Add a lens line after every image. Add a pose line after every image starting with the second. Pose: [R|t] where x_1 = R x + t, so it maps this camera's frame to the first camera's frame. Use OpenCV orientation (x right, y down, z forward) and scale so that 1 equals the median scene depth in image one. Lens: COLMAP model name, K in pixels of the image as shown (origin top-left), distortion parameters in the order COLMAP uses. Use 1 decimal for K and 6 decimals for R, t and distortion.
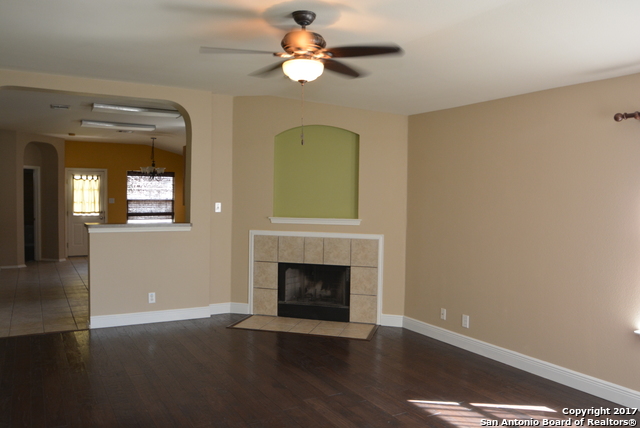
lens RADIAL K [[504.1, 0, 320.4], [0, 504.1, 210.6], [0, 0, 1]] dist [-0.066486, -0.011450]
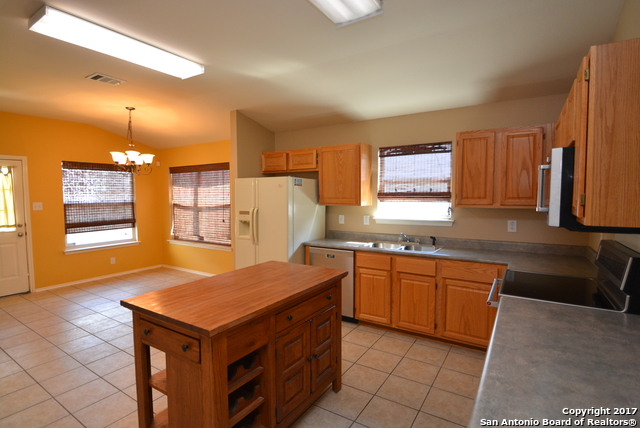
lens RADIAL K [[319.9, 0, 321.2], [0, 319.9, 215.8], [0, 0, 1]] dist [-0.011801, -0.009519]
pose [[0.888958, -0.034269, 0.456704, -0.280381], [0.008266, 0.998235, 0.058812, -0.029116], [-0.457913, -0.048506, 0.887673, 0.468621]]
